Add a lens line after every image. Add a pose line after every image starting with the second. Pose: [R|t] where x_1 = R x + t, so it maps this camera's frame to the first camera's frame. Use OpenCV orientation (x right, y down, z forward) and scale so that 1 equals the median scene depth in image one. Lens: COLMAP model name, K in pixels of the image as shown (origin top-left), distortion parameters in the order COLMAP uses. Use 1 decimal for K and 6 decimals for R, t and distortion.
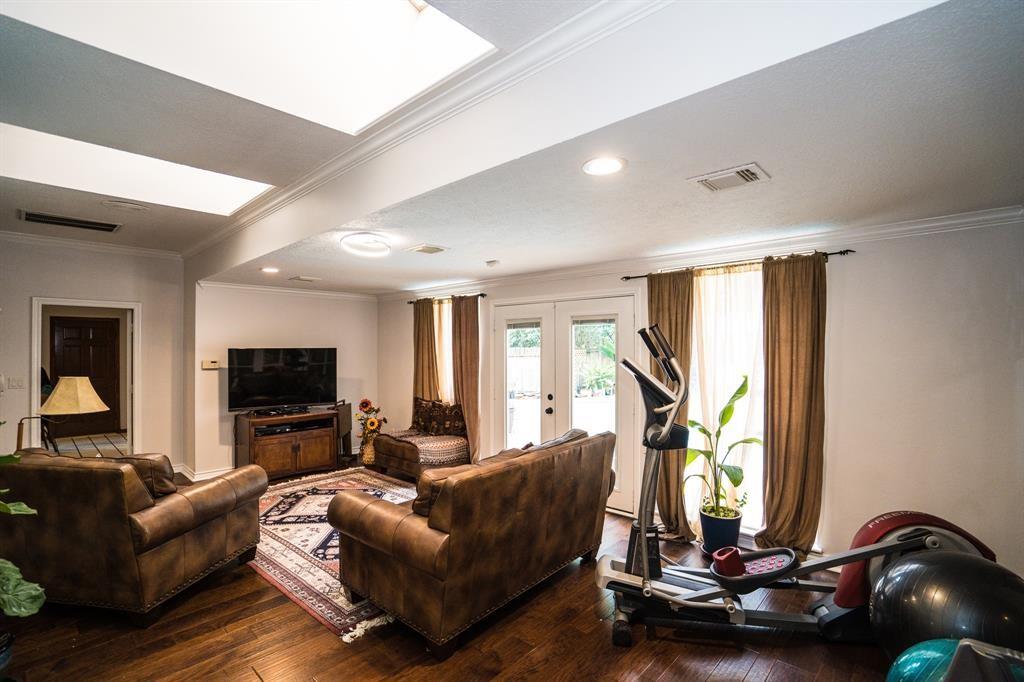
lens RADIAL K [[476.9, 0, 514.9], [0, 476.9, 342.3], [0, 0, 1]] dist [-0.056595, 0.016887]
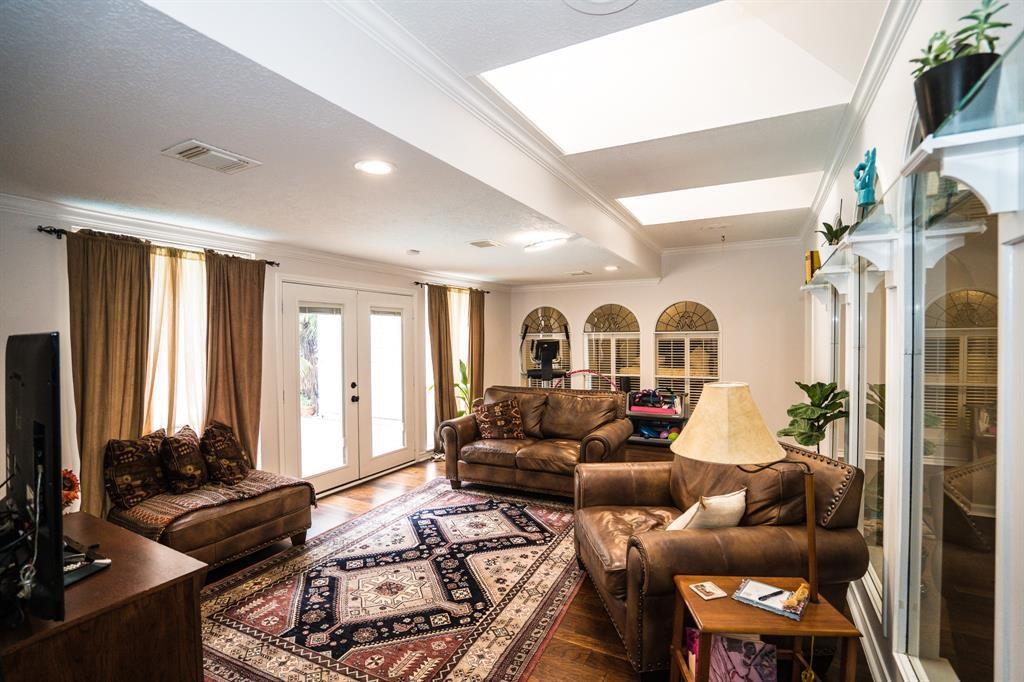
lens RADIAL K [[477.3, 0, 512.0], [0, 477.3, 341.0], [0, 0, 1]] dist [-0.058557, 0.017458]
pose [[-0.261242, -0.005829, 0.965256, -1.771672], [-0.001607, 0.999983, 0.005604, 0.030024], [-0.965272, -0.000088, -0.261247, 1.726179]]
